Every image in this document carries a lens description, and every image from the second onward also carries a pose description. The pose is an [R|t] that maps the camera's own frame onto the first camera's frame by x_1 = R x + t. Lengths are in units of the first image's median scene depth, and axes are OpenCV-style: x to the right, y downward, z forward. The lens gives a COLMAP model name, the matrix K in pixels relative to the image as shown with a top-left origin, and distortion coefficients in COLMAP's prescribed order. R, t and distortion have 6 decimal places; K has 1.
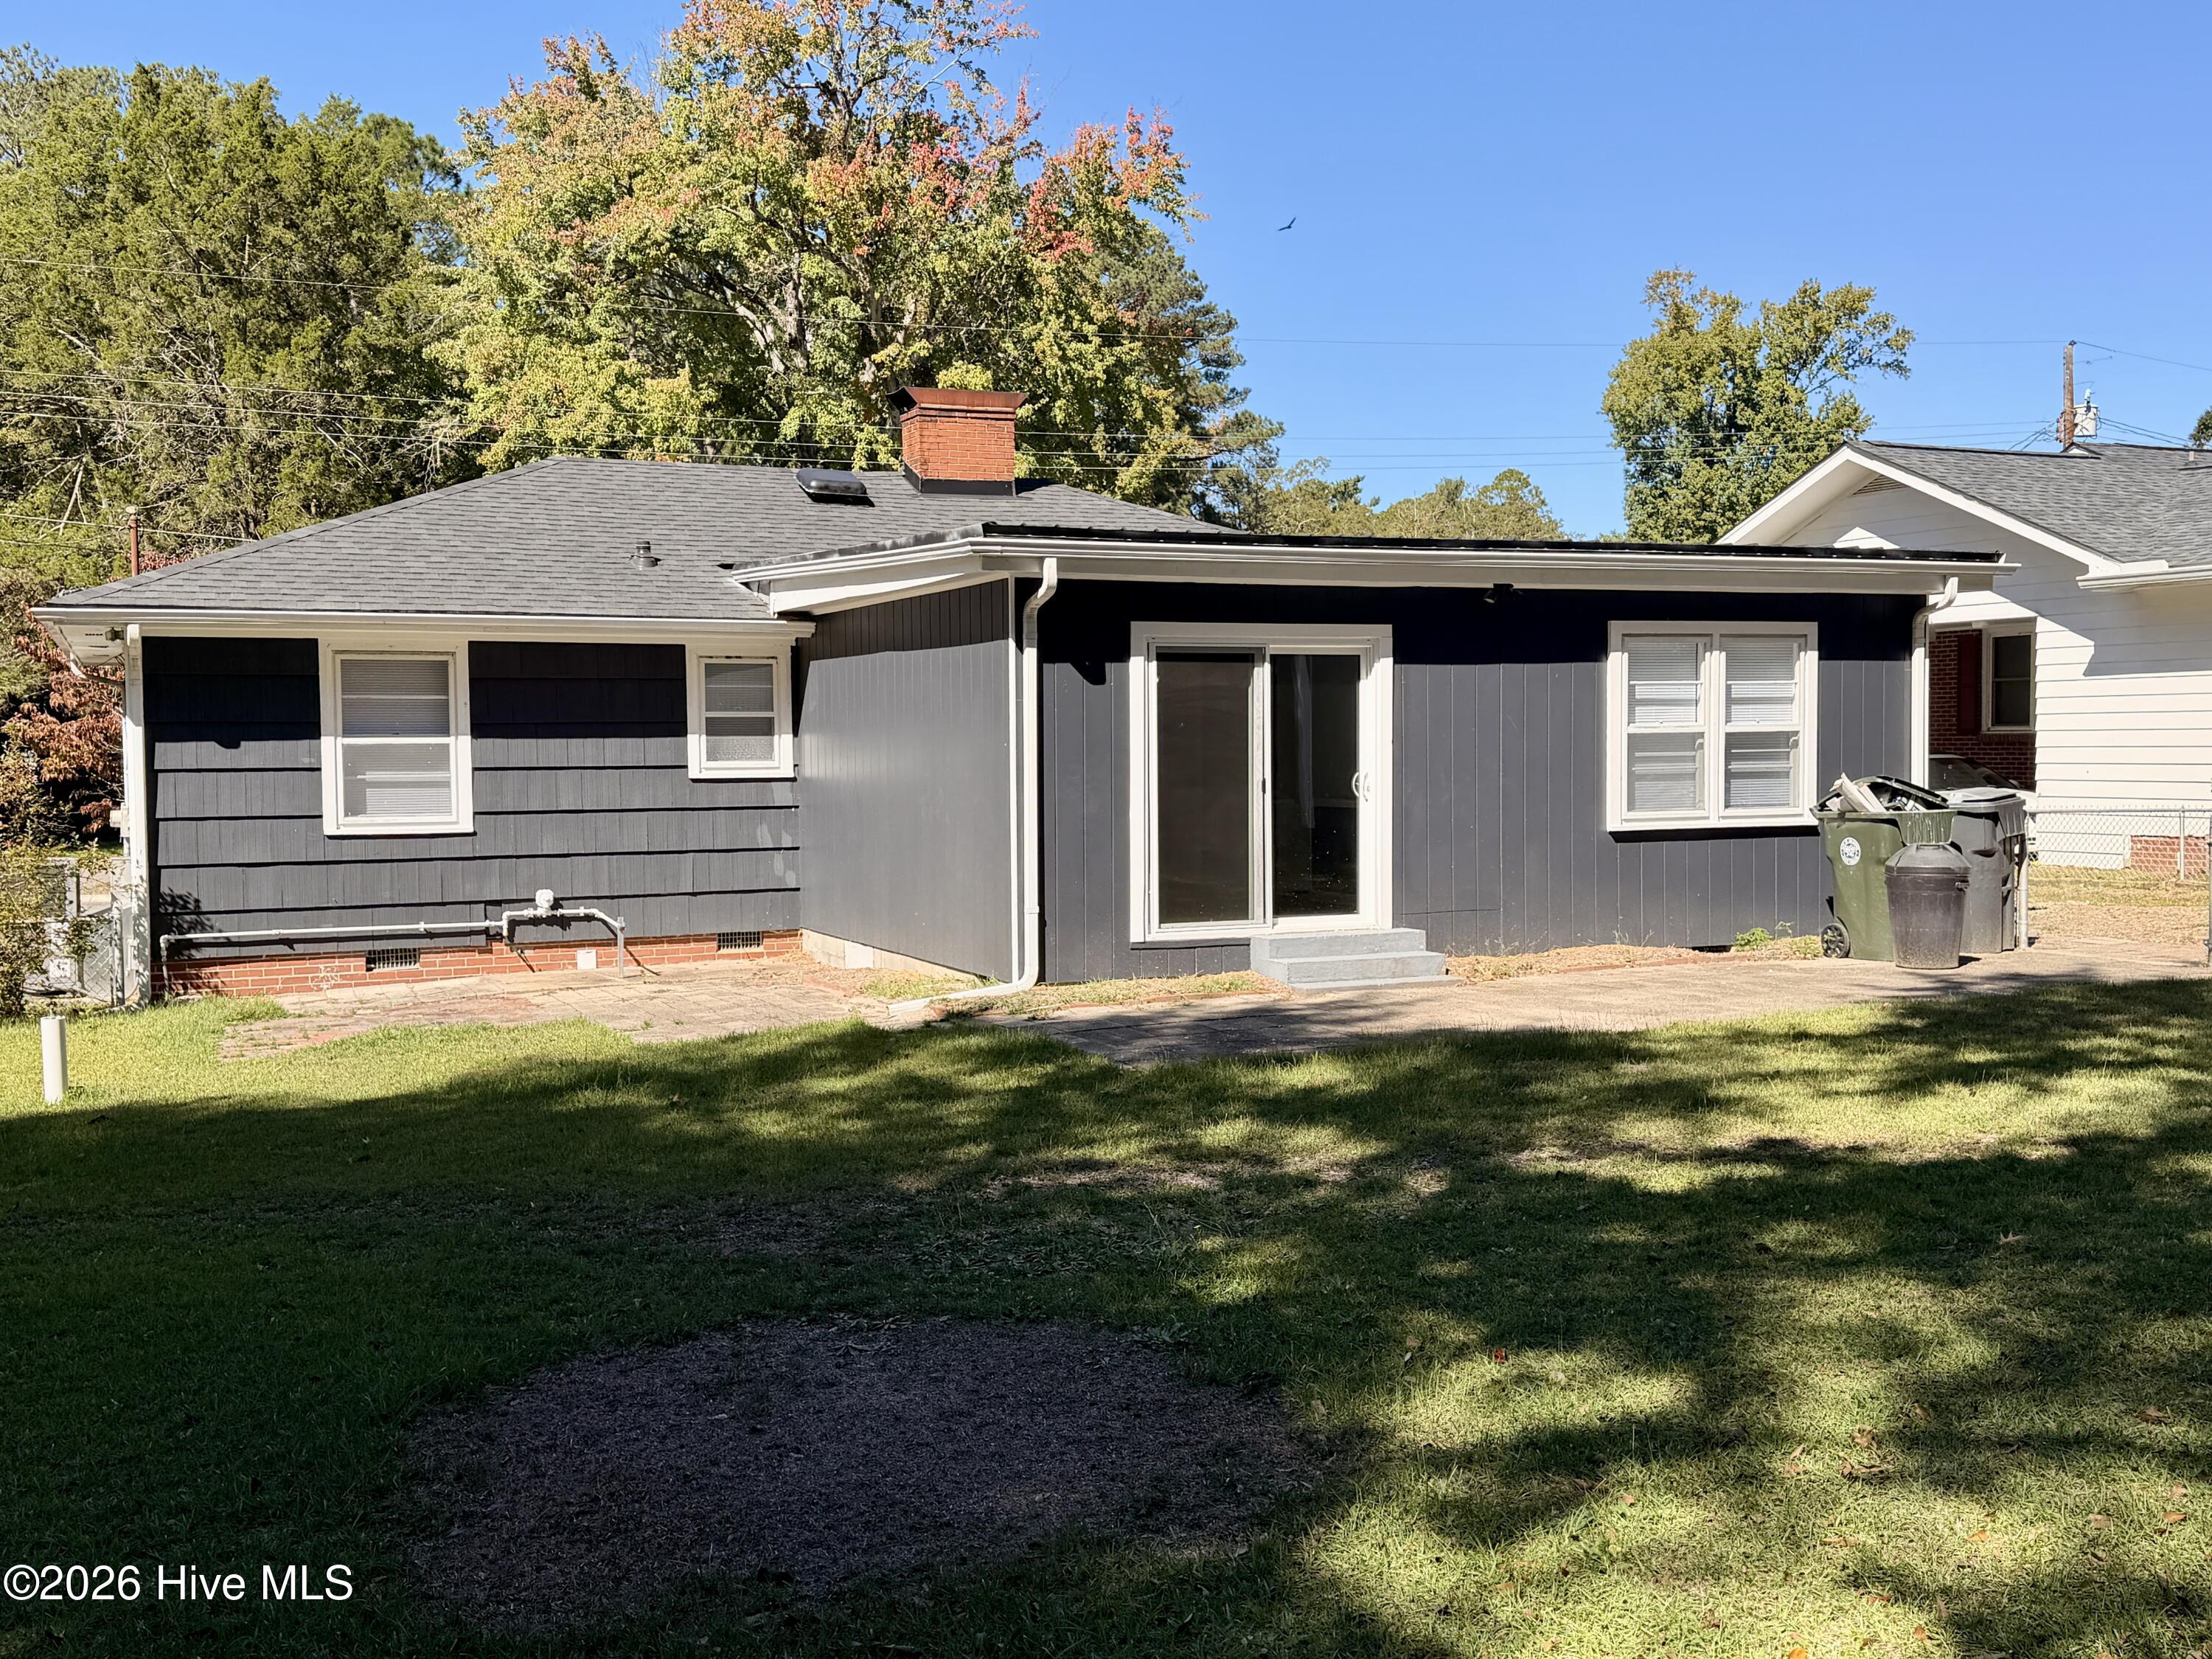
lens RADIAL K [[2139.8, 0, 1090.5], [0, 2139.8, 838.8], [0, 0, 1]] dist [0.189753, -0.381884]
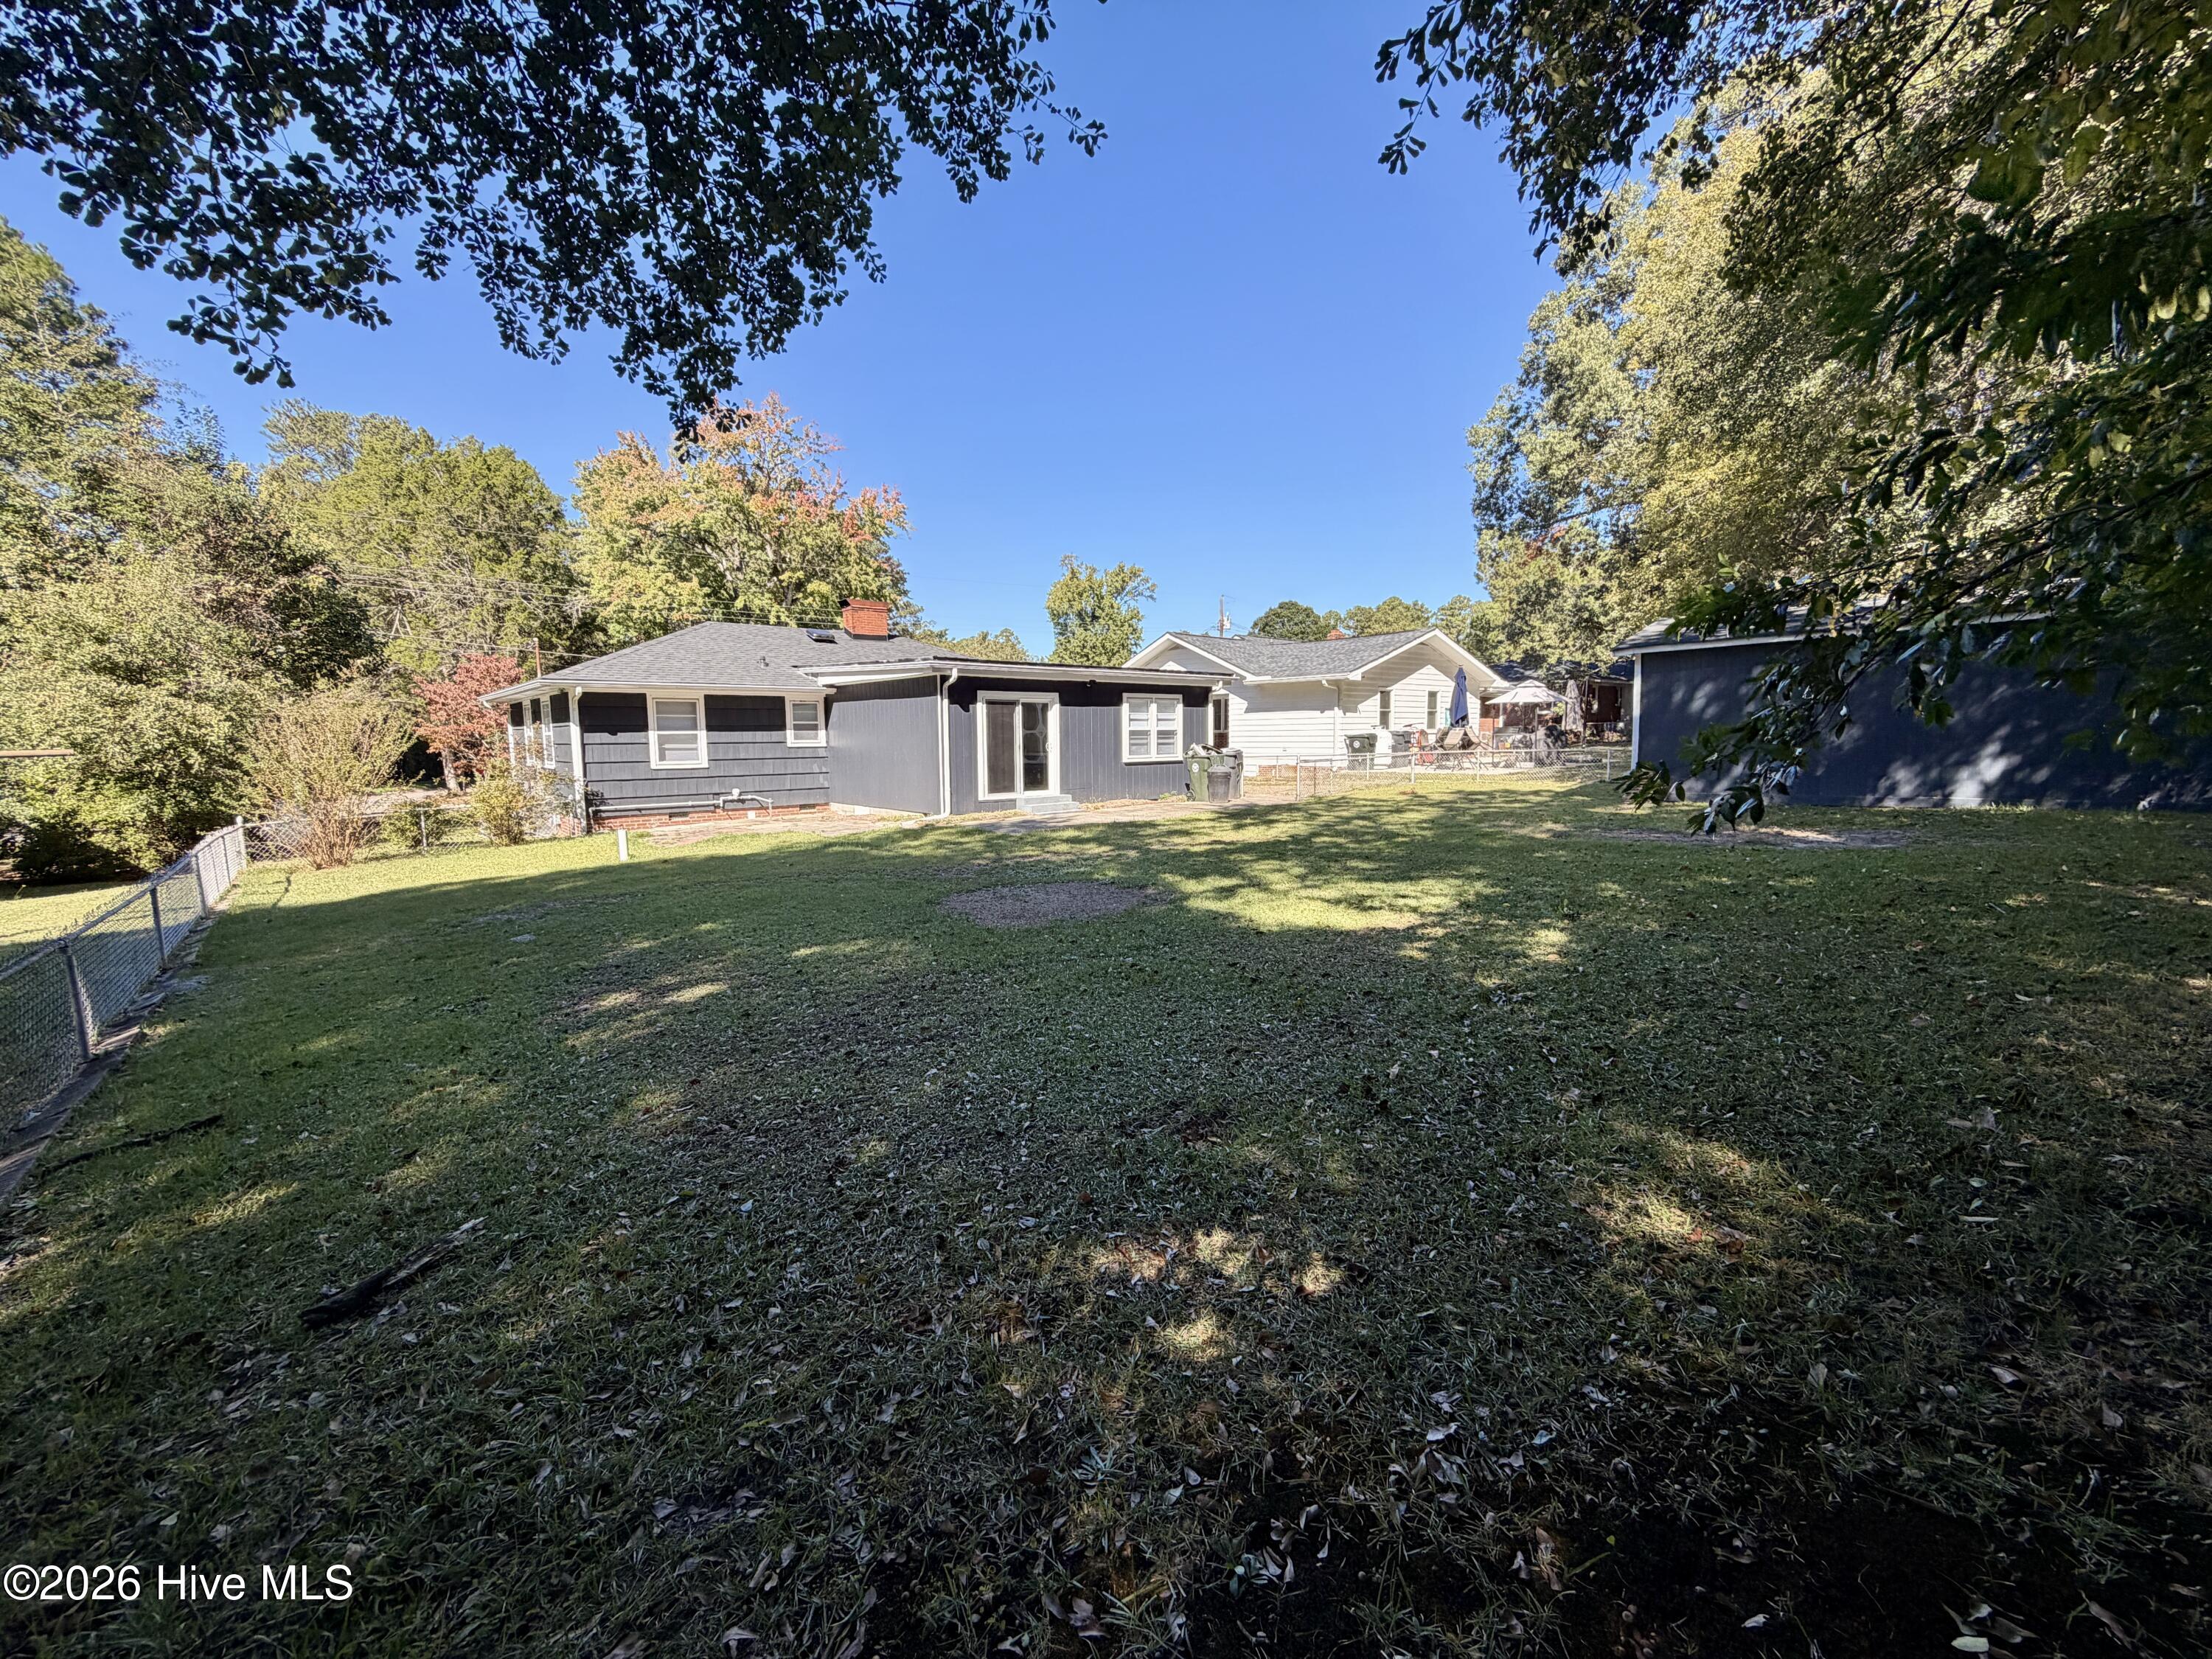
lens RADIAL K [[882.7, 0, 1099.6], [0, 882.7, 828.1], [0, 0, 1]] dist [-0.000361, 0.000177]
pose [[0.954642, -0.030997, 0.296138, -0.149539], [0.014409, 0.998211, 0.058035, 0.015222], [-0.297407, -0.051136, 0.953380, -0.168816]]
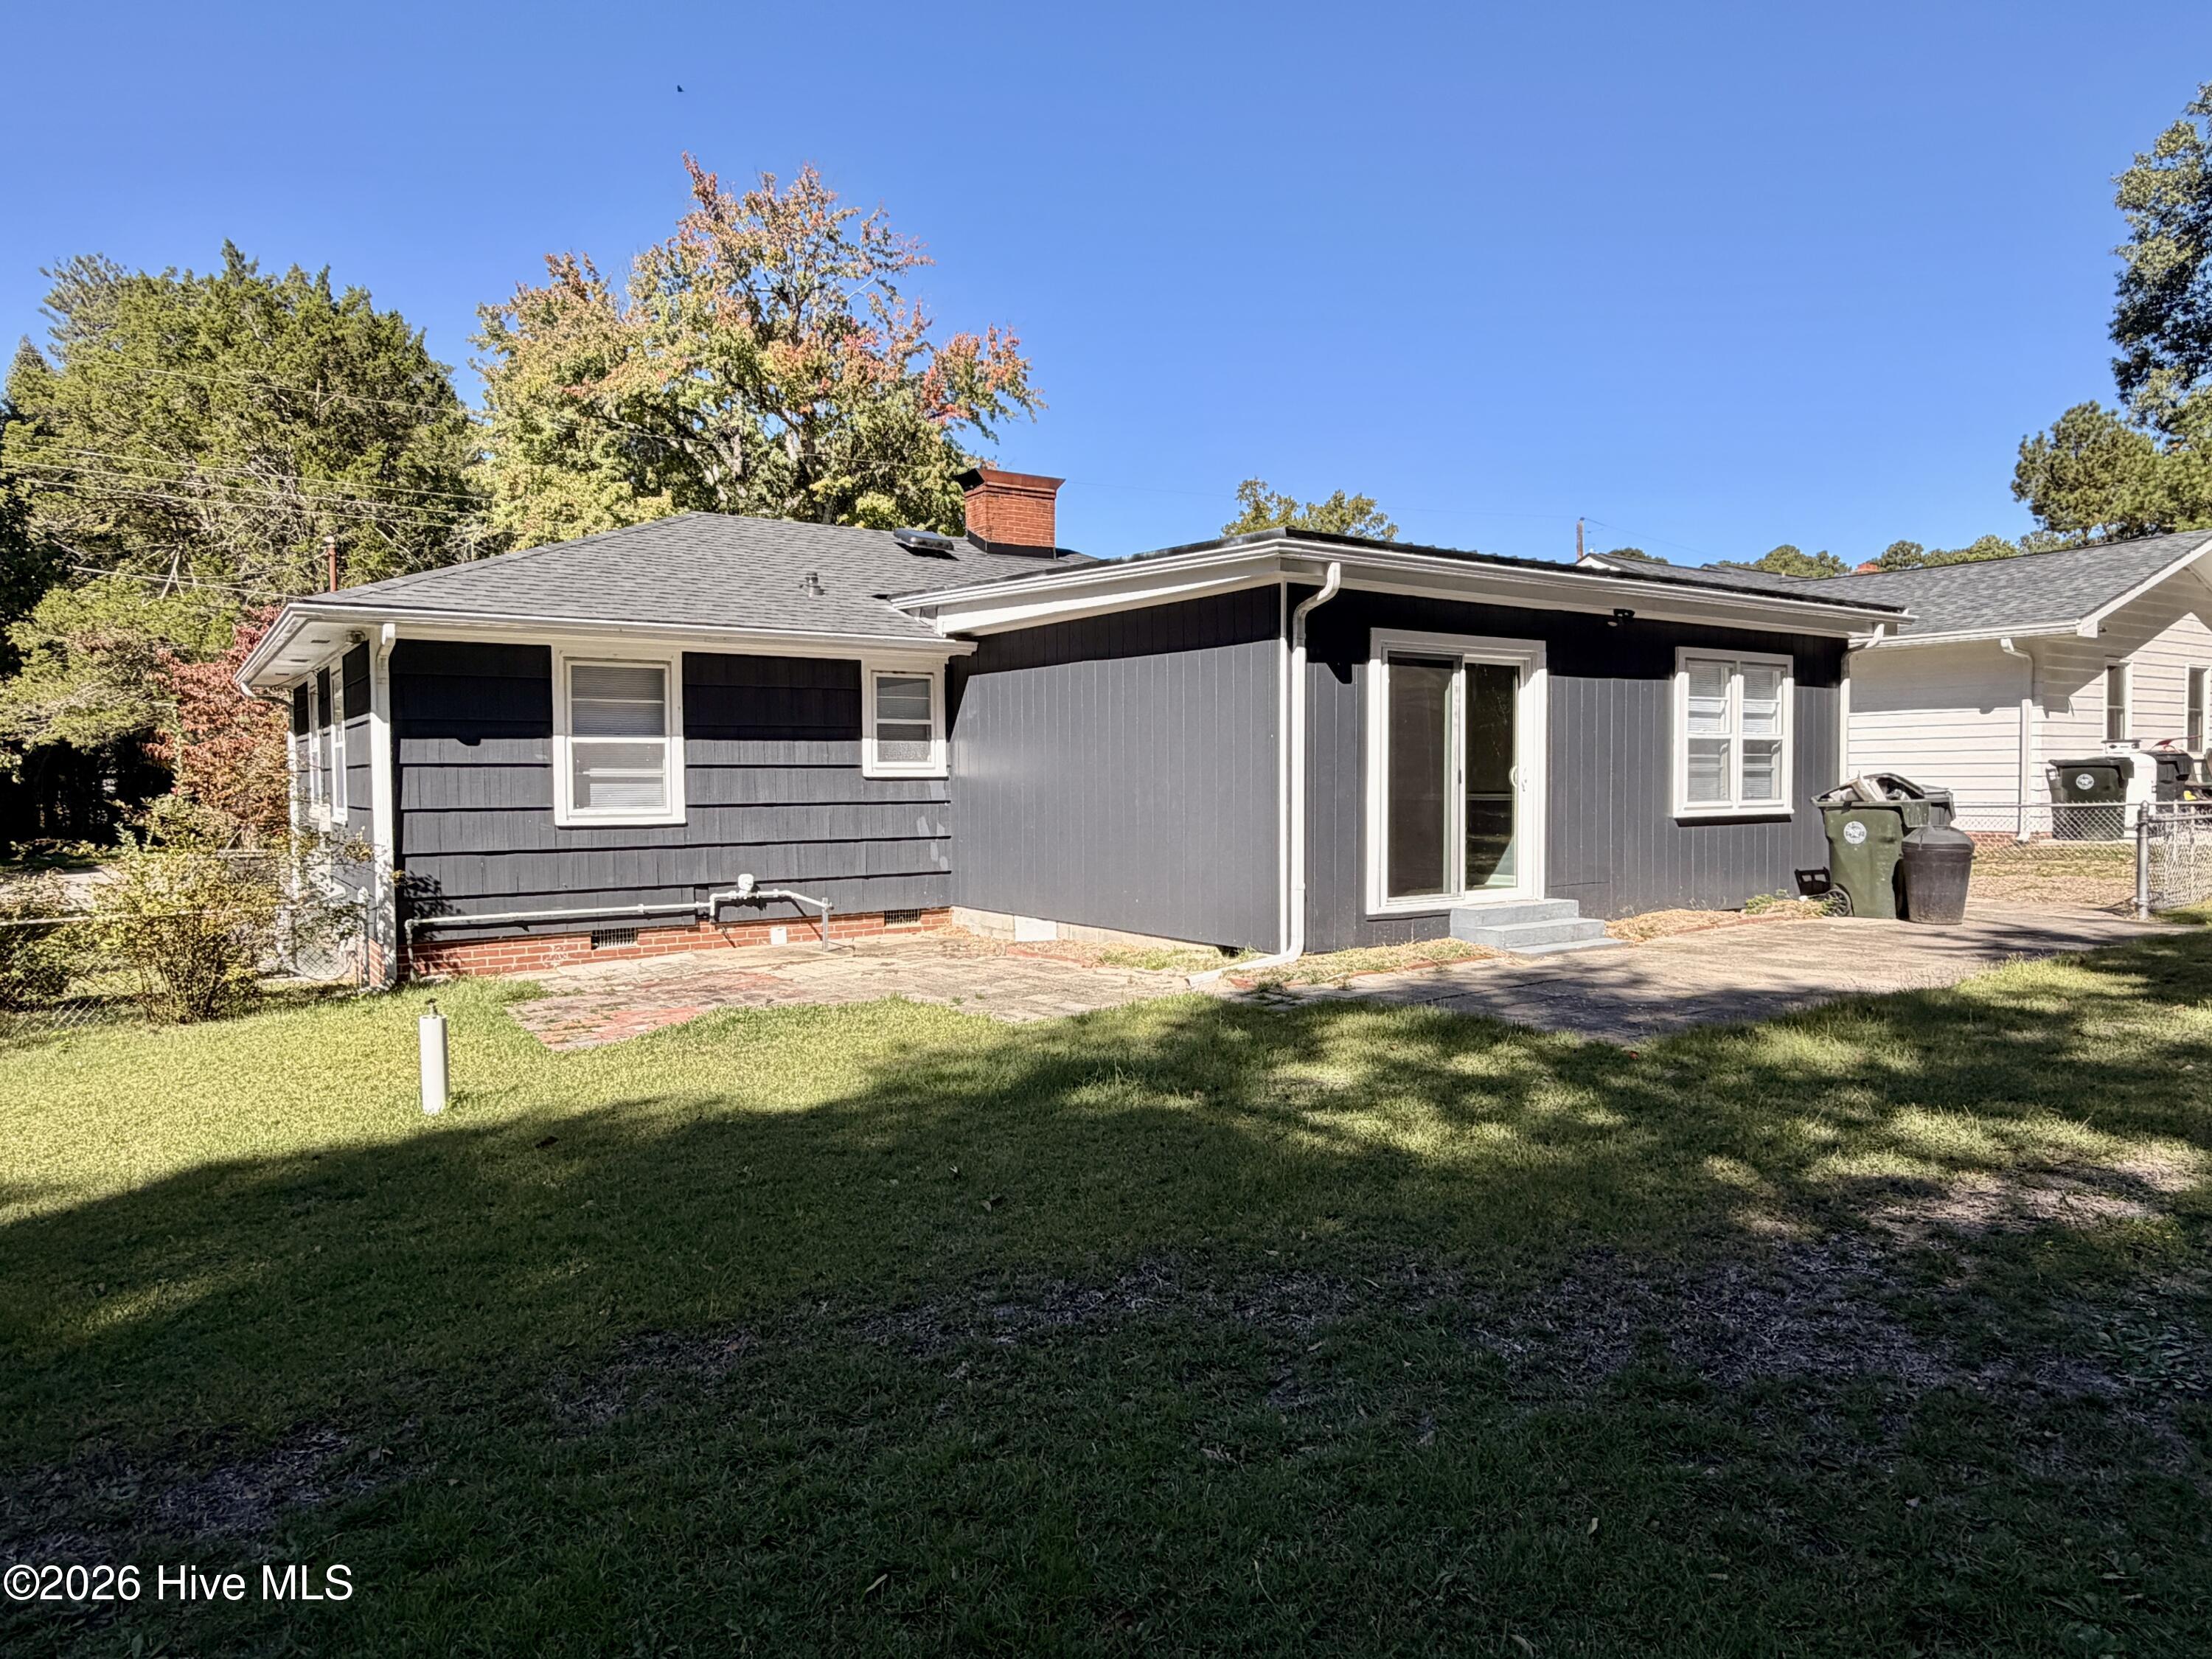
lens RADIAL K [[1388.5, 0, 1106.0], [0, 1388.5, 829.5], [0, 0, 1]] dist [0.003168, -0.002216]
pose [[0.982317, -0.003658, 0.187189, -0.204733], [0.005467, 0.999943, -0.009149, 0.007855], [-0.187145, 0.010011, 0.982281, 0.255805]]
